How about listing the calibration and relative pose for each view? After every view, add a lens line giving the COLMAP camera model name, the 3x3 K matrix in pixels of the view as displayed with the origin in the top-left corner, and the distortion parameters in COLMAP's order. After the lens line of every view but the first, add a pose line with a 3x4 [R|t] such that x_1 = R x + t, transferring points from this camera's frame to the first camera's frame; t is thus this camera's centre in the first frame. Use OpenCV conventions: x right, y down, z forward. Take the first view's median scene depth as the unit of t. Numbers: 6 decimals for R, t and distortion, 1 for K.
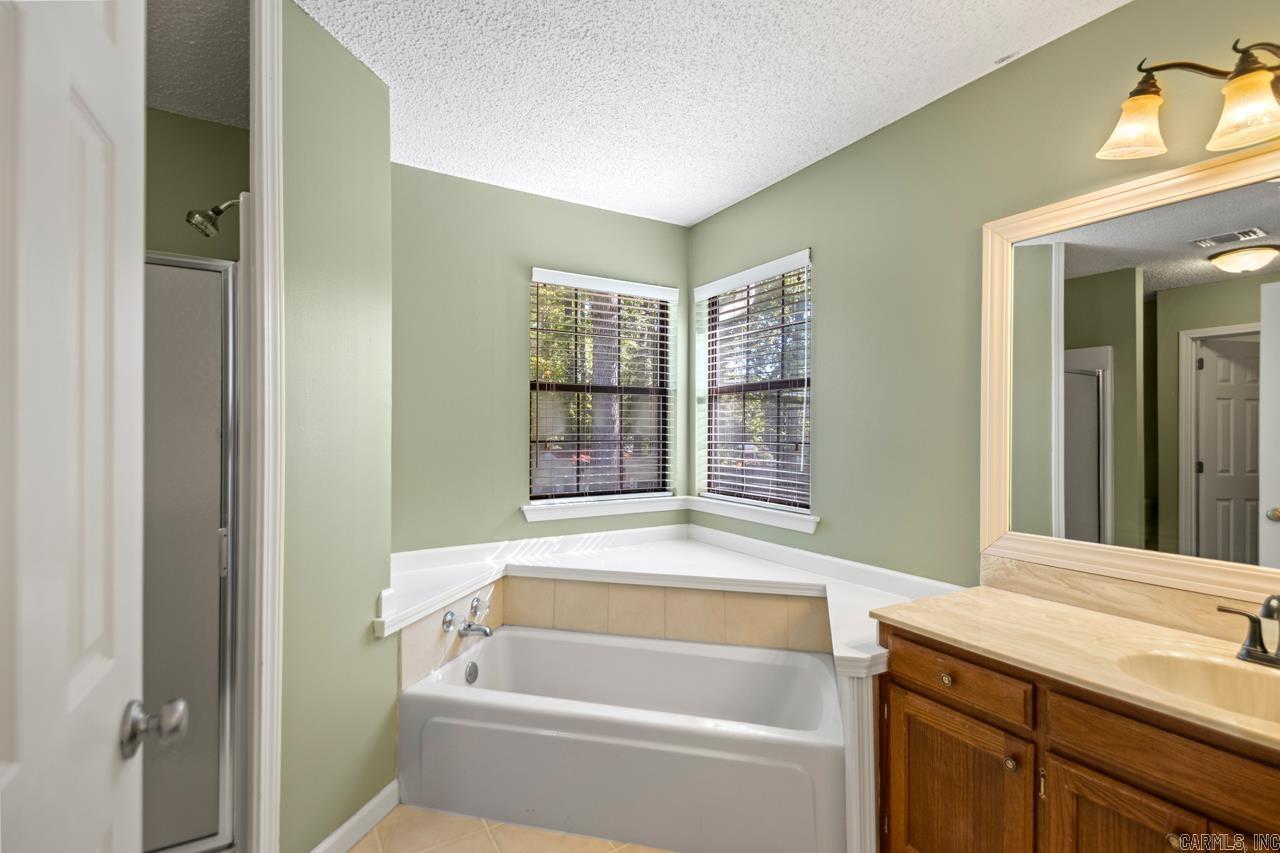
lens RADIAL K [[599.9, 0, 641.8], [0, 599.9, 430.7], [0, 0, 1]] dist [0.022563, -0.002517]
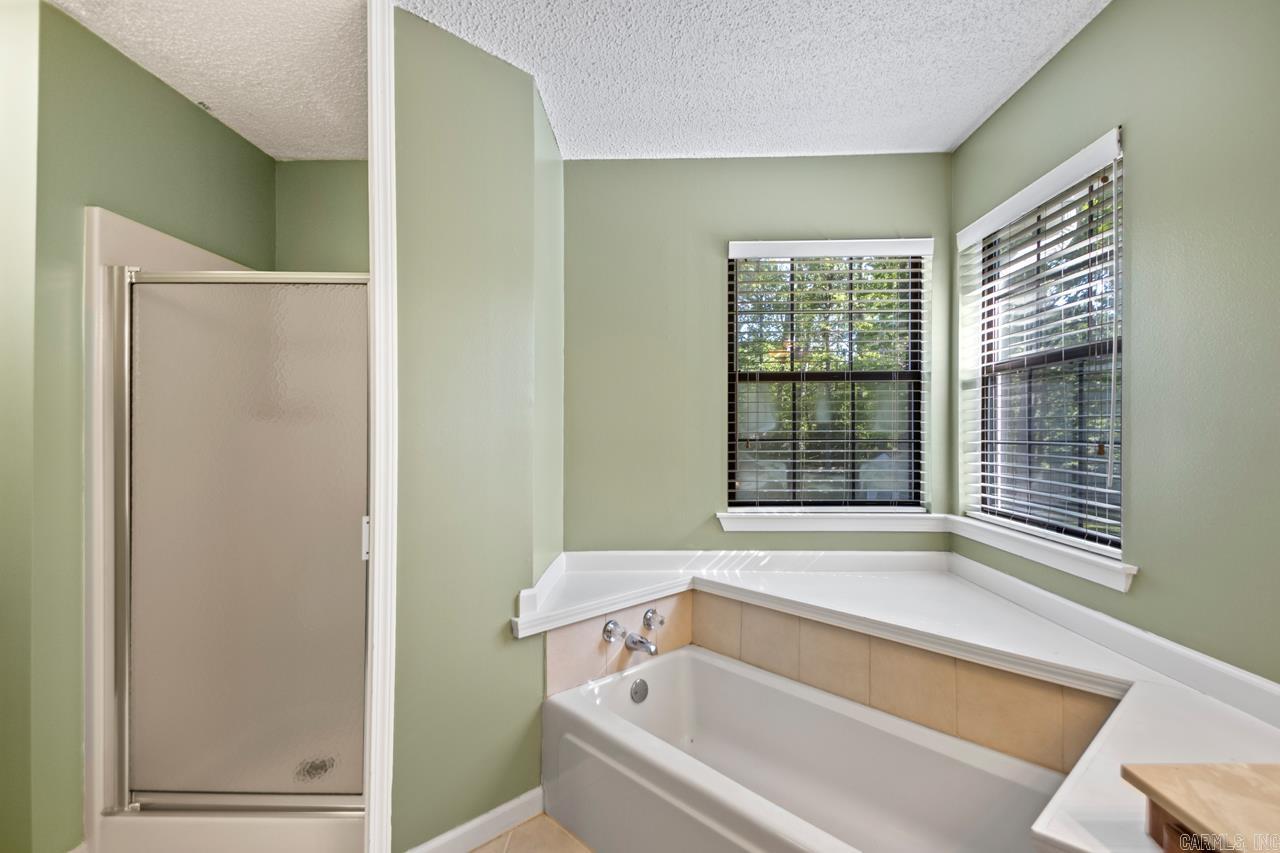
lens RADIAL K [[599.9, 0, 641.0], [0, 599.9, 428.7], [0, 0, 1]] dist [0.022563, -0.002517]
pose [[0.844445, -0.004726, -0.535621, 0.185664], [0.003266, 0.999988, -0.003674, 0.005263], [0.535632, 0.001353, 0.844450, 0.199852]]
